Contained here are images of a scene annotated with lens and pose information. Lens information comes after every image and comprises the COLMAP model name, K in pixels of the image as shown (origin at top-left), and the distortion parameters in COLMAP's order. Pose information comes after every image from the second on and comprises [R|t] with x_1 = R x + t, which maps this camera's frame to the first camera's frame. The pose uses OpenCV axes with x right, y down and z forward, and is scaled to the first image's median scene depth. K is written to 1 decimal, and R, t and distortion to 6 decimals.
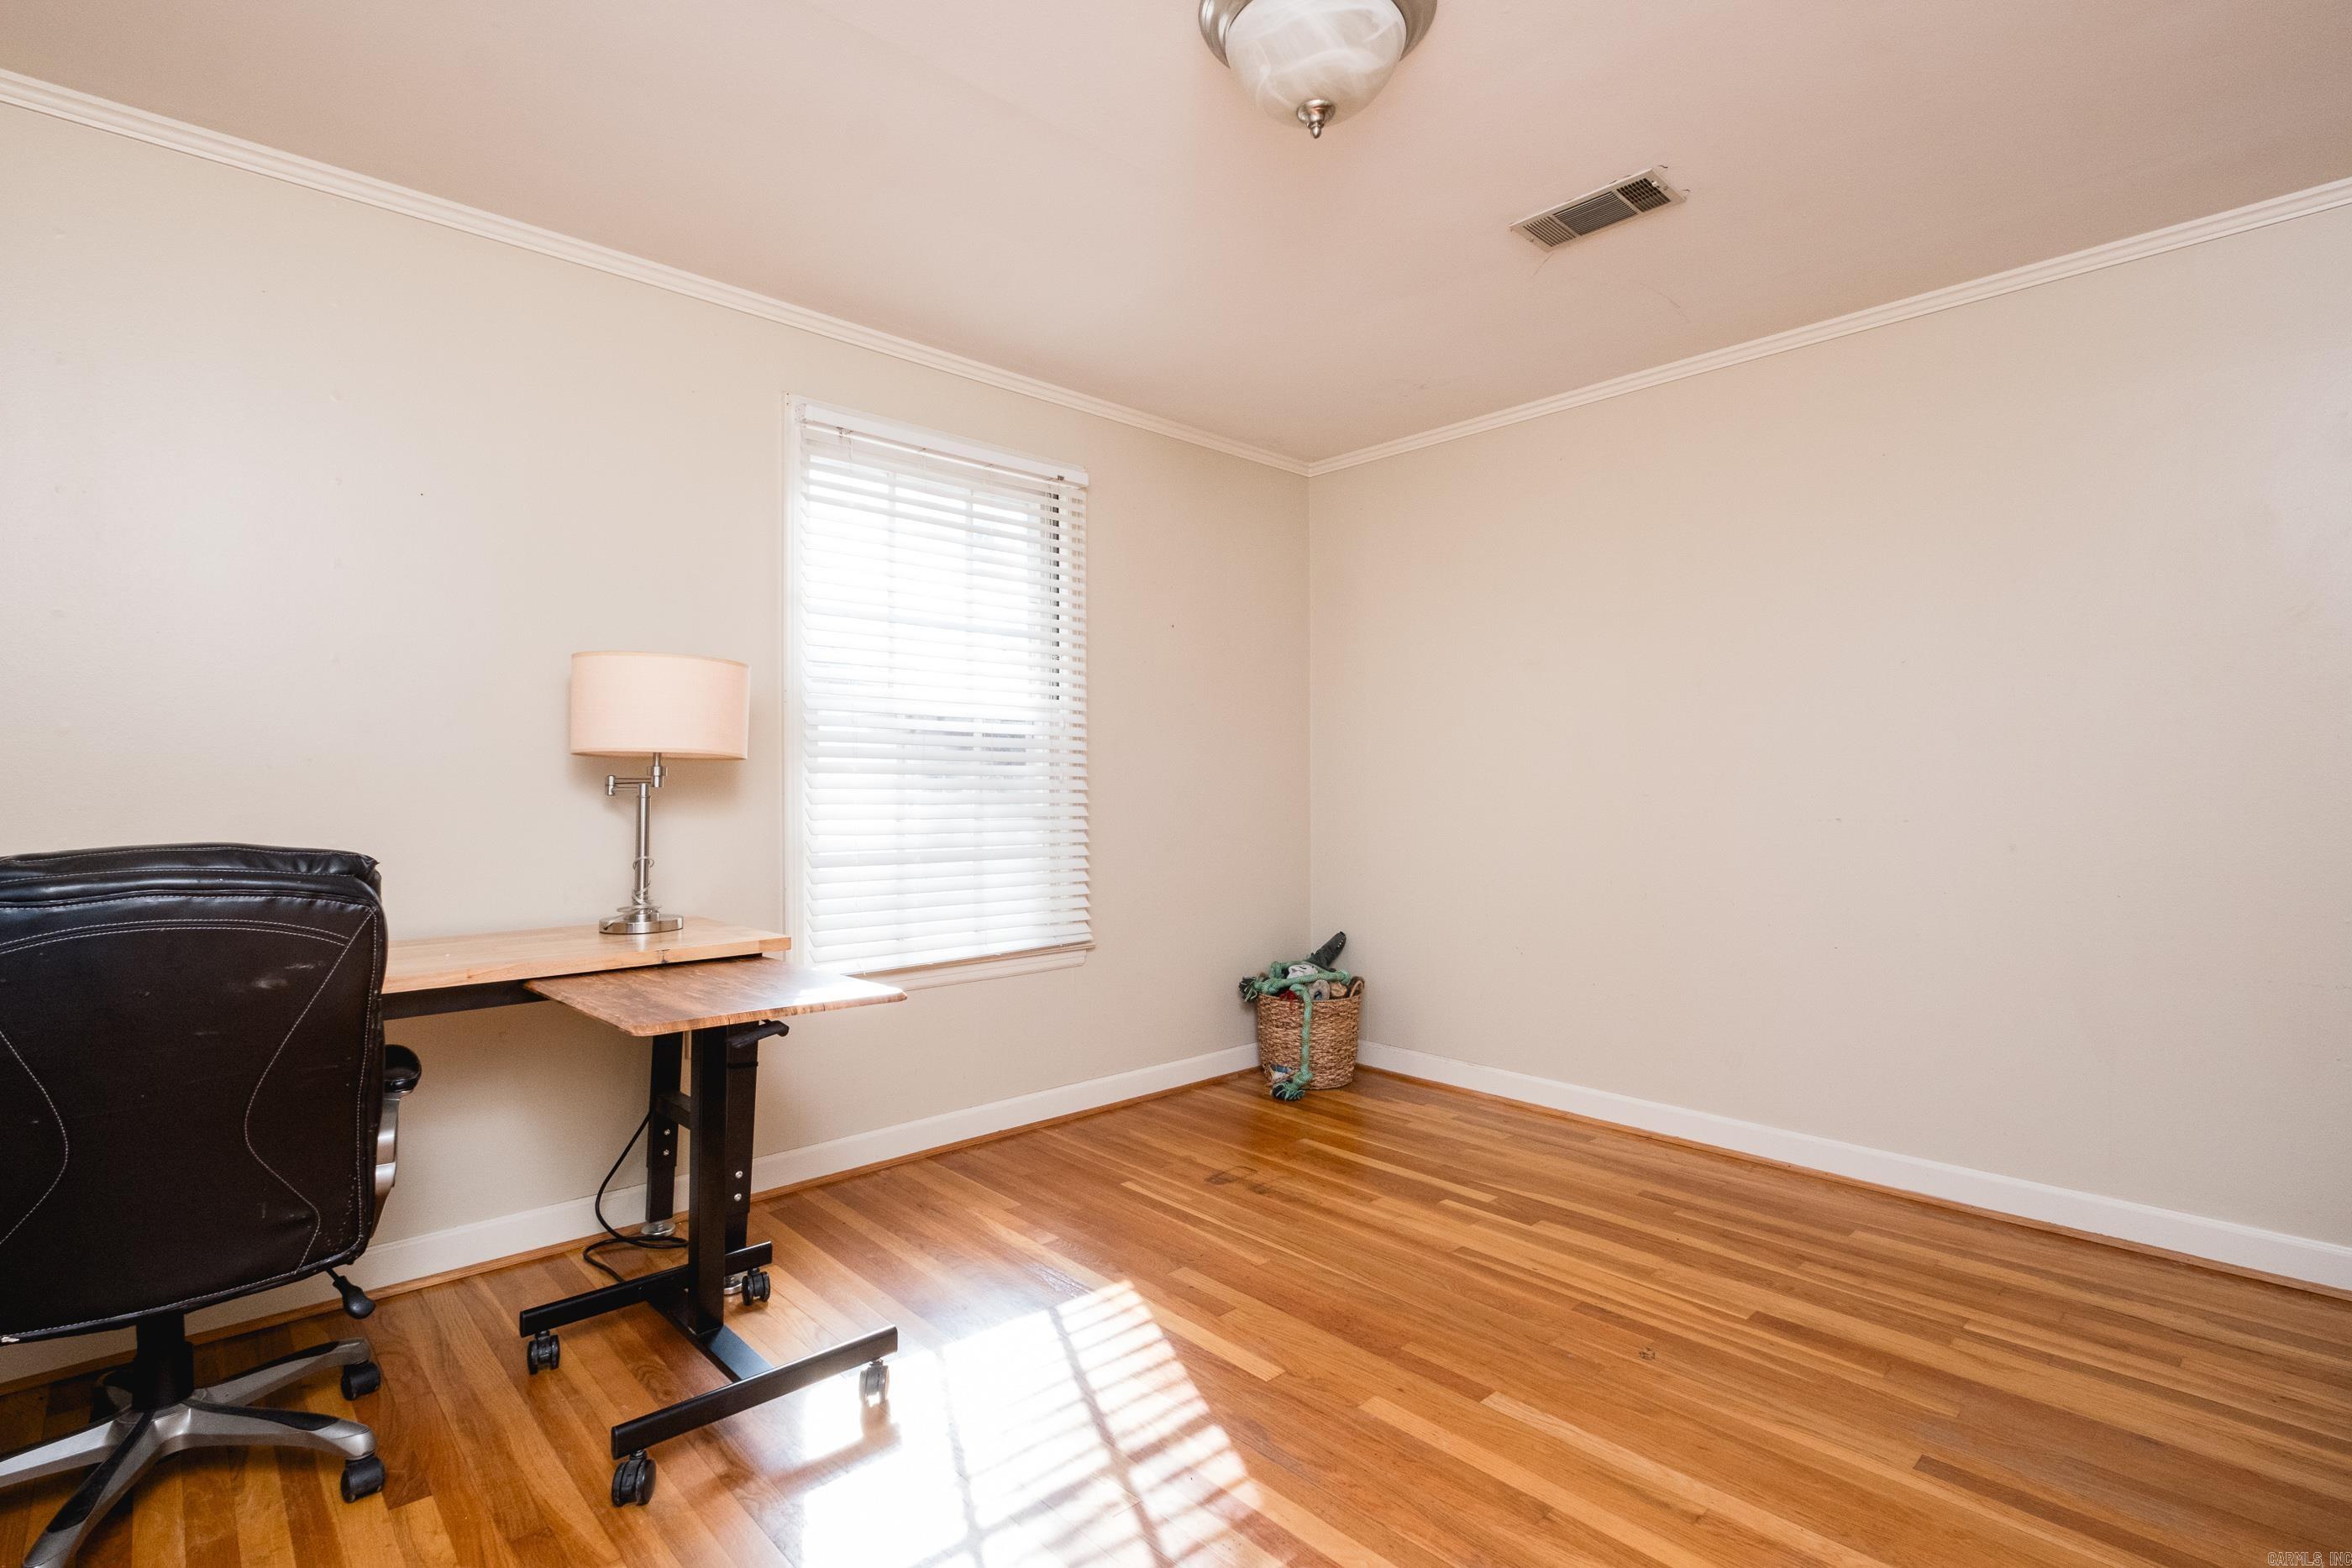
lens RADIAL K [[1096.9, 0, 1179.9], [0, 1096.9, 763.3], [0, 0, 1]] dist [0.002185, 0.000108]
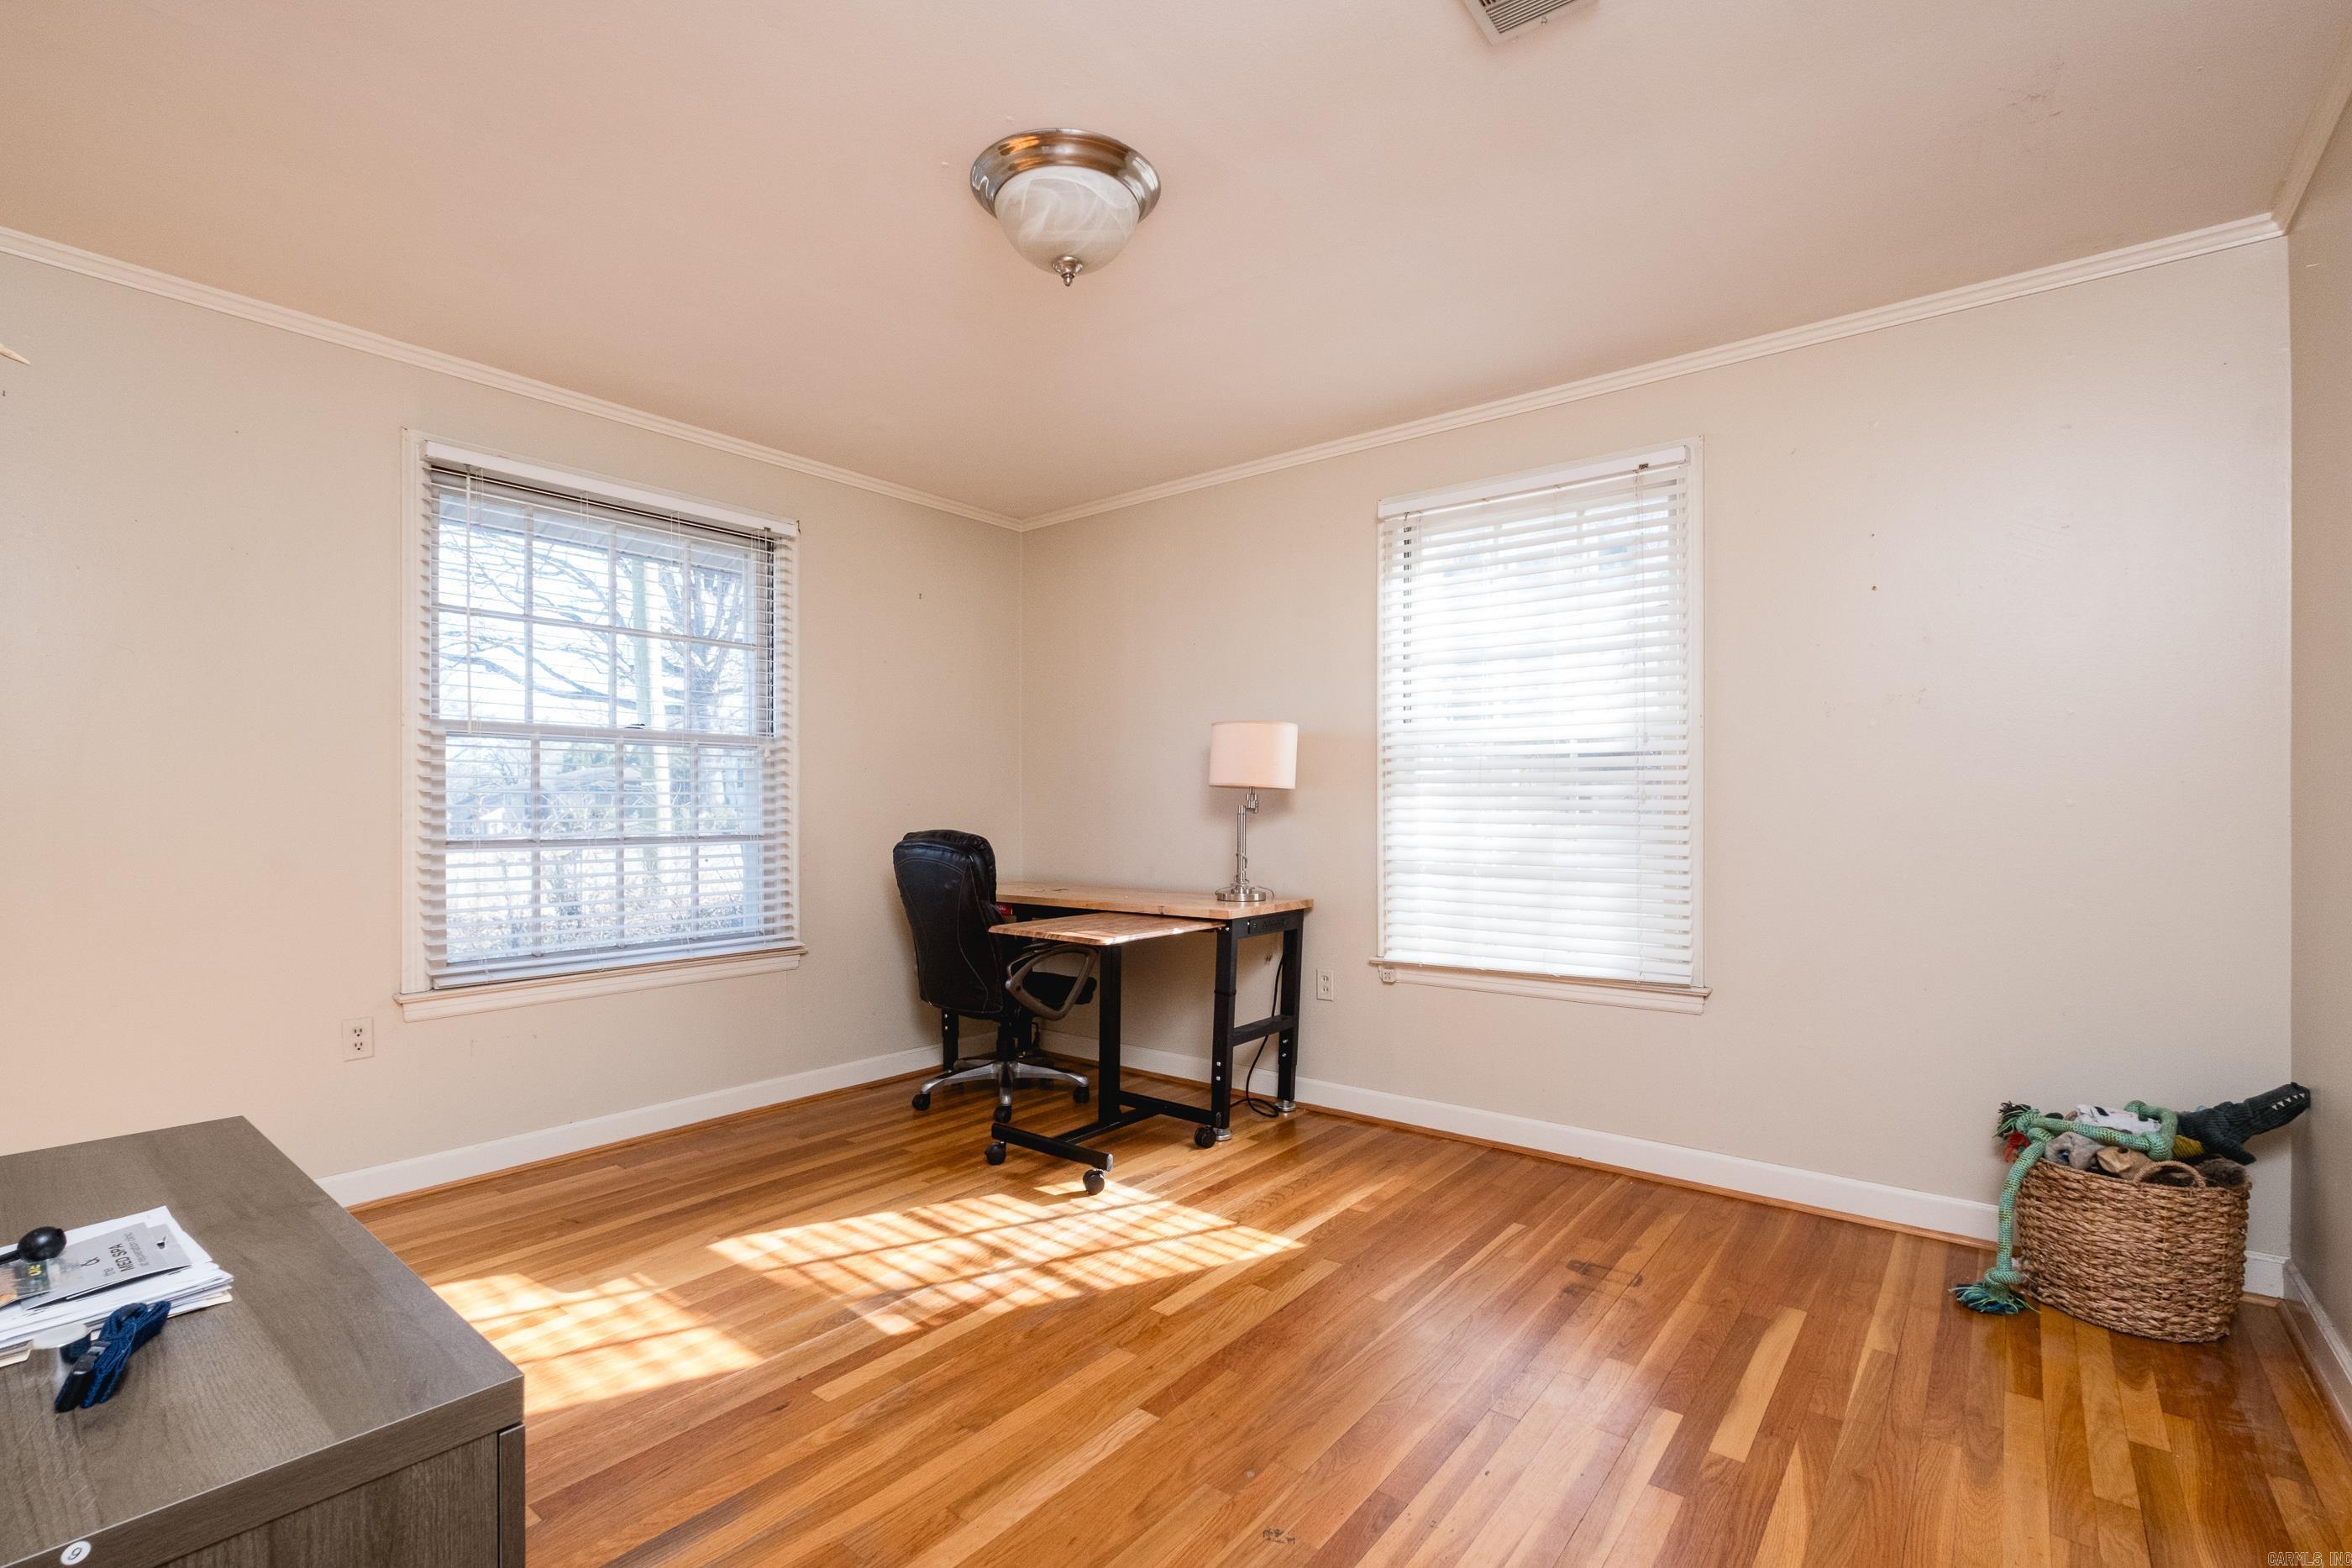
lens RADIAL K [[1046.2, 0, 1180.5], [0, 1046.2, 782.1], [0, 0, 1]] dist [0.001765, -0.000699]
pose [[0.156327, -0.026930, -0.987338, 0.962538], [0.021324, 0.999487, -0.023885, 0.018602], [0.987475, -0.017320, 0.156821, 0.686345]]
